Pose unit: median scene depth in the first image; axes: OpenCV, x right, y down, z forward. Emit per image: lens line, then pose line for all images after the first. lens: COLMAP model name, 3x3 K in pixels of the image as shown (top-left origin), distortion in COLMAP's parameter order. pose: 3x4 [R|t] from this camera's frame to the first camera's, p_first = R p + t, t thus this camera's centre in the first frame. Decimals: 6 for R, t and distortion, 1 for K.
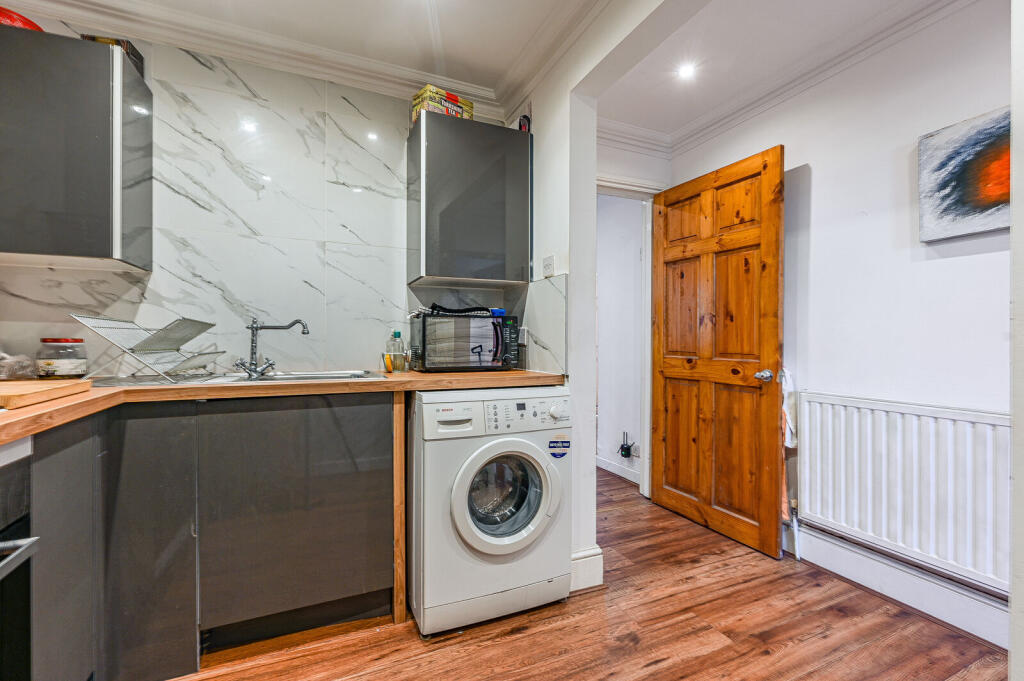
lens RADIAL K [[446.5, 0, 513.2], [0, 446.5, 340.5], [0, 0, 1]] dist [-0.001661, -0.000155]
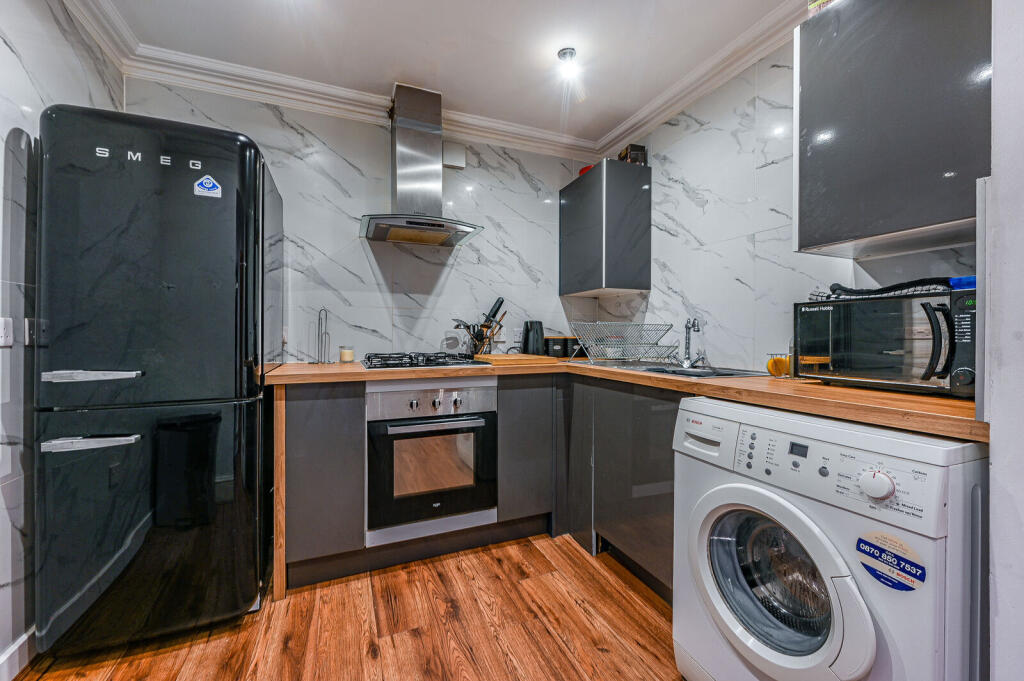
lens RADIAL K [[410.8, 0, 511.6], [0, 410.8, 336.7], [0, 0, 1]] dist [0.000405, 0.000241]
pose [[-0.038016, -0.000910, -0.999277, 0.549717], [-0.005203, 0.999986, -0.000712, 0.000576], [0.999264, 0.005172, -0.038020, 0.610735]]
